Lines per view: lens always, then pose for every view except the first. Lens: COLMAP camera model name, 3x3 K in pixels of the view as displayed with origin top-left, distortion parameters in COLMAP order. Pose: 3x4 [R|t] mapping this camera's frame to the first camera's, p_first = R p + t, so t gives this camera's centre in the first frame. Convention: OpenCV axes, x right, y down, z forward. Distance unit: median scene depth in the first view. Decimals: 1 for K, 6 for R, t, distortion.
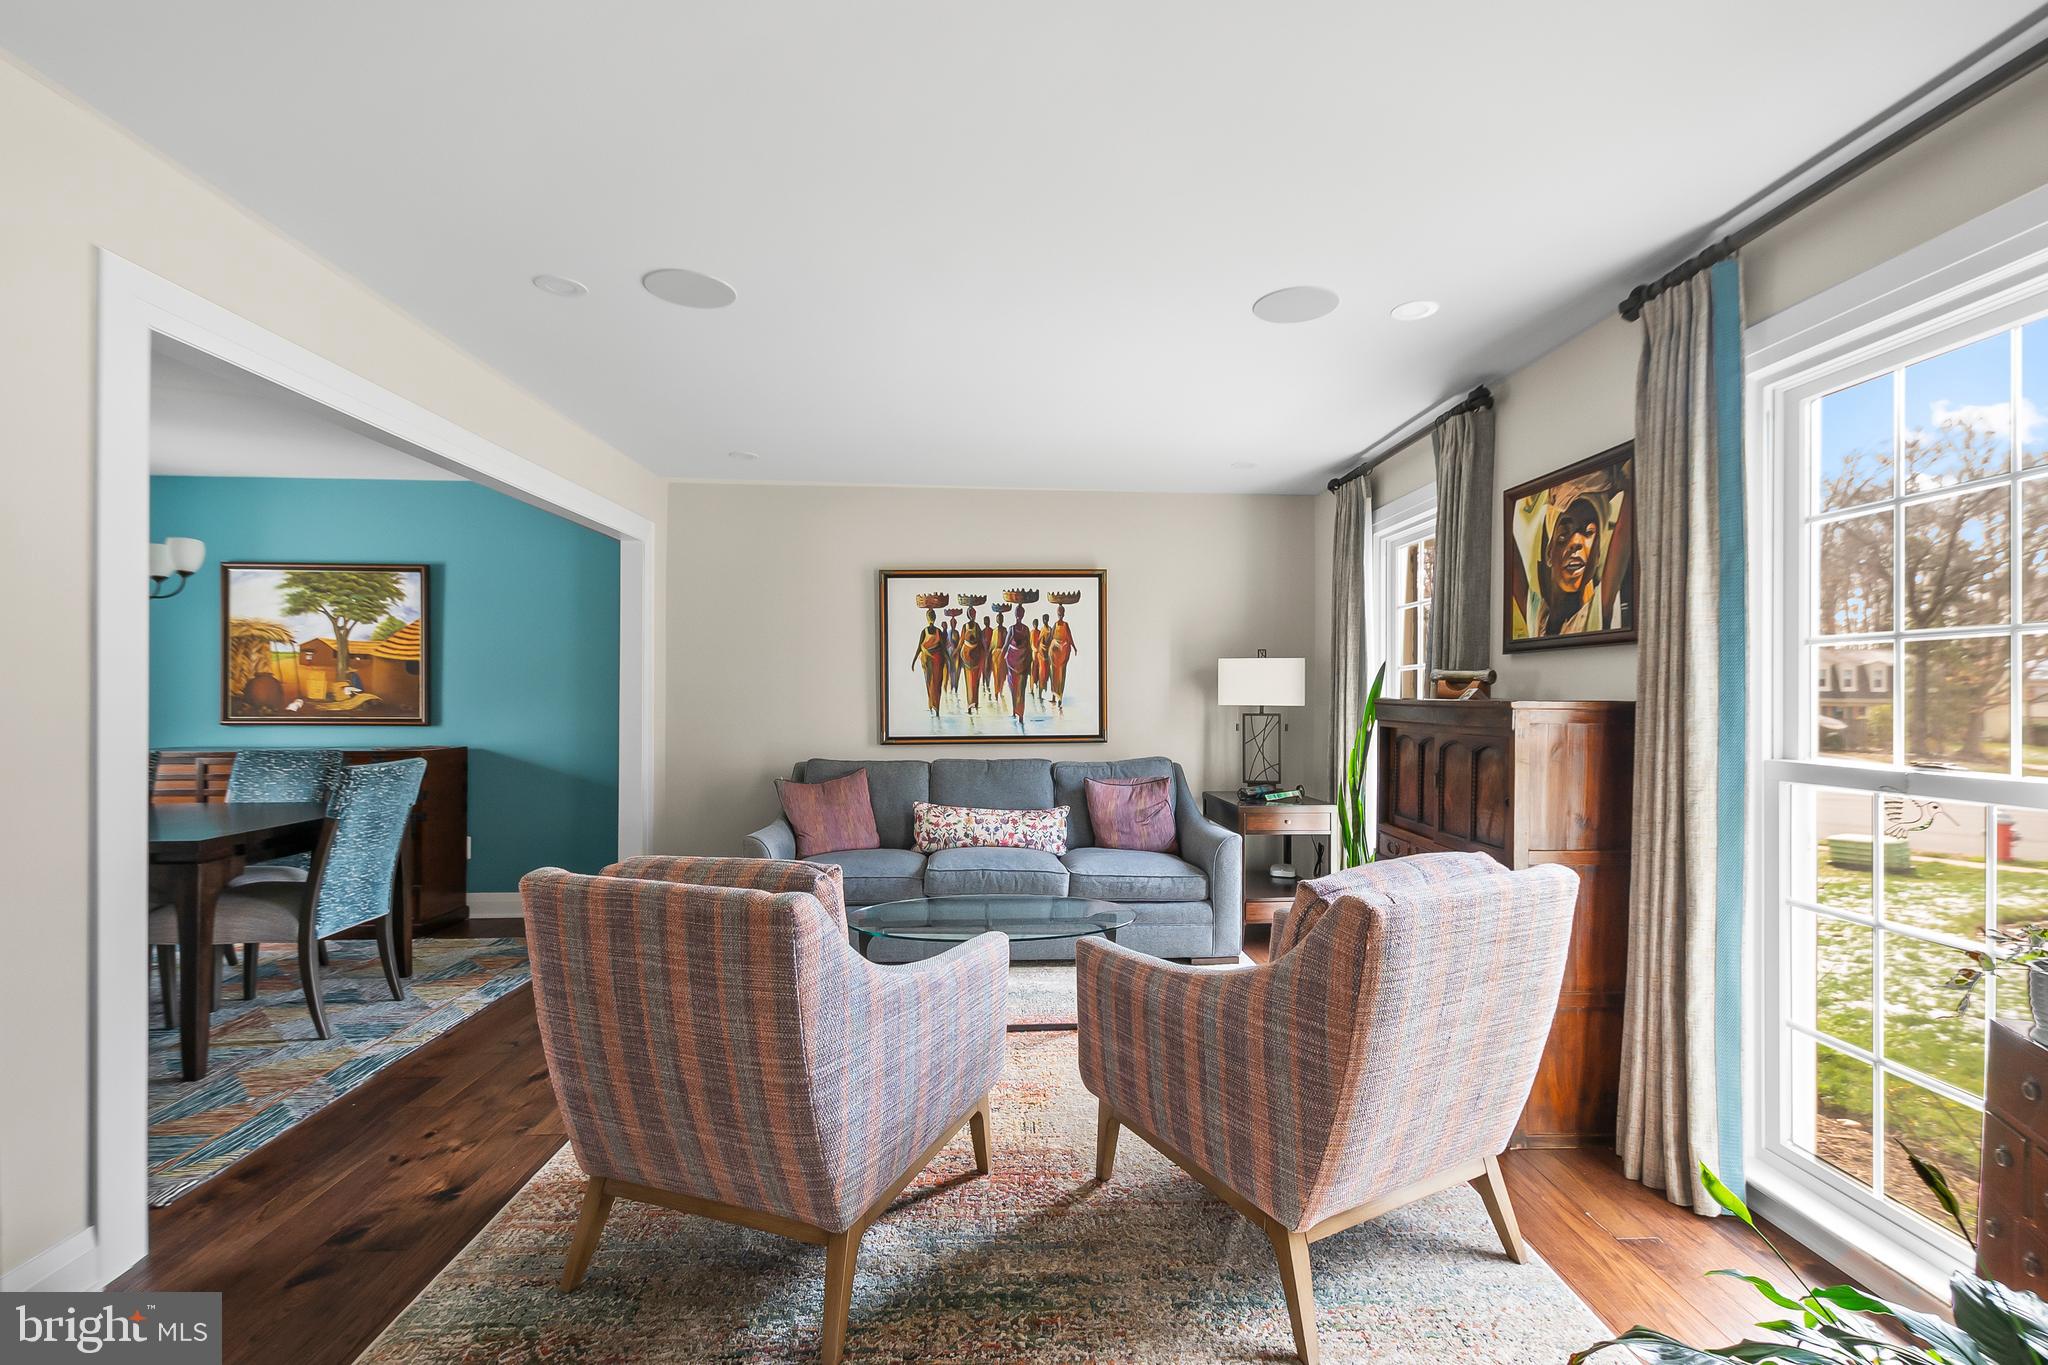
lens RADIAL K [[902.1, 0, 1038.3], [0, 902.1, 692.5], [0, 0, 1]] dist [0.006951, -0.001675]
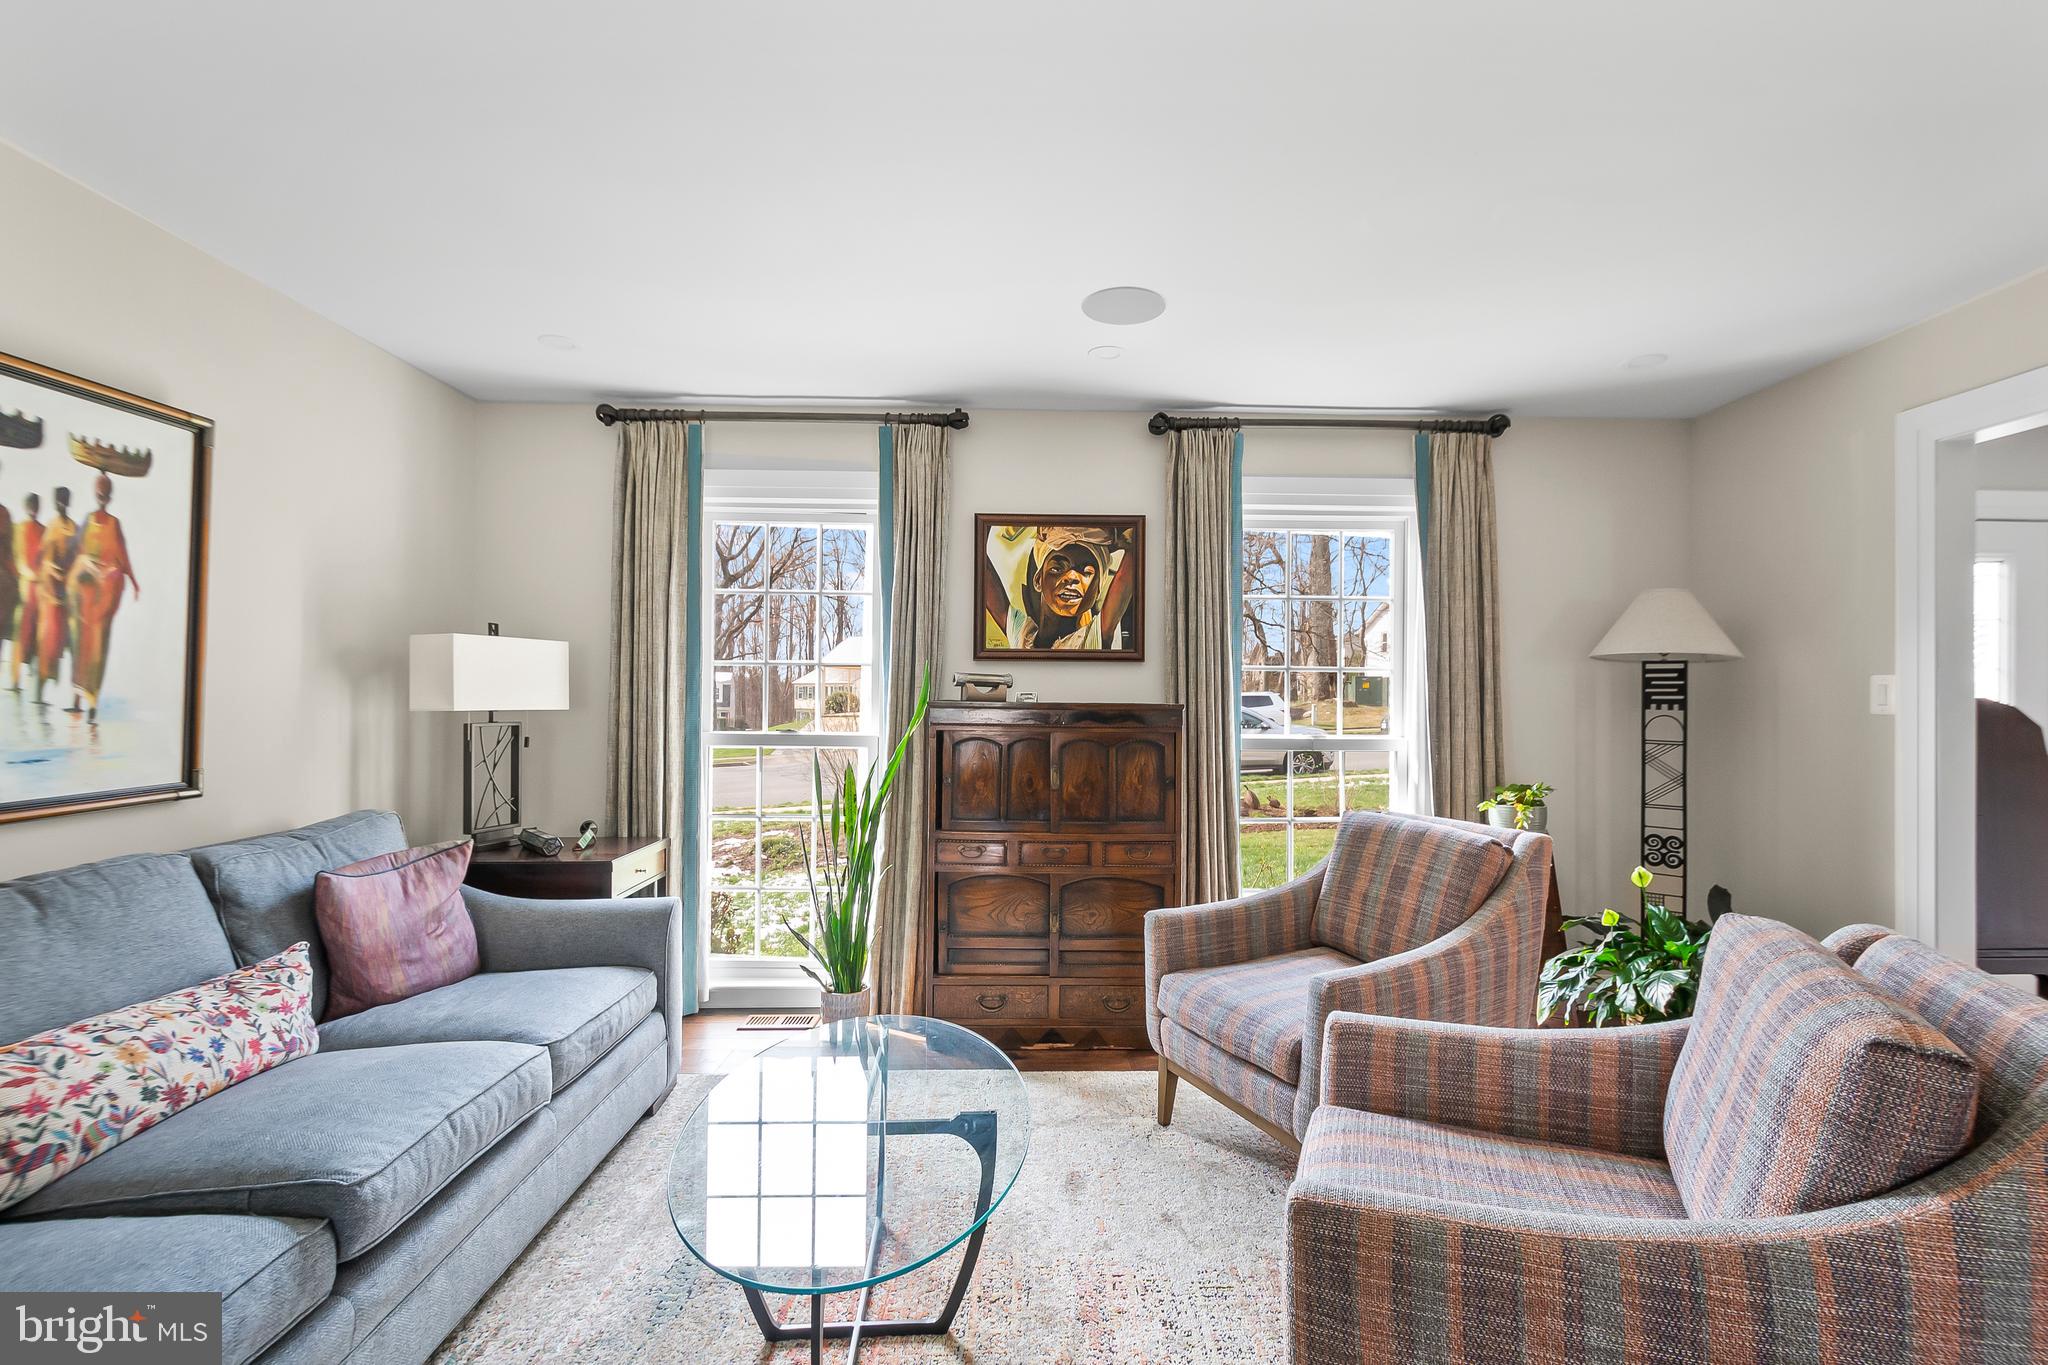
lens RADIAL K [[902.1, 0, 1036.3], [0, 902.1, 685.4], [0, 0, 1]] dist [0.006951, -0.001675]
pose [[0.028396, 0.007217, 0.999571, -0.613048], [-0.012039, 0.999904, -0.006877, -0.005299], [-0.999524, -0.011839, 0.028480, 0.929102]]
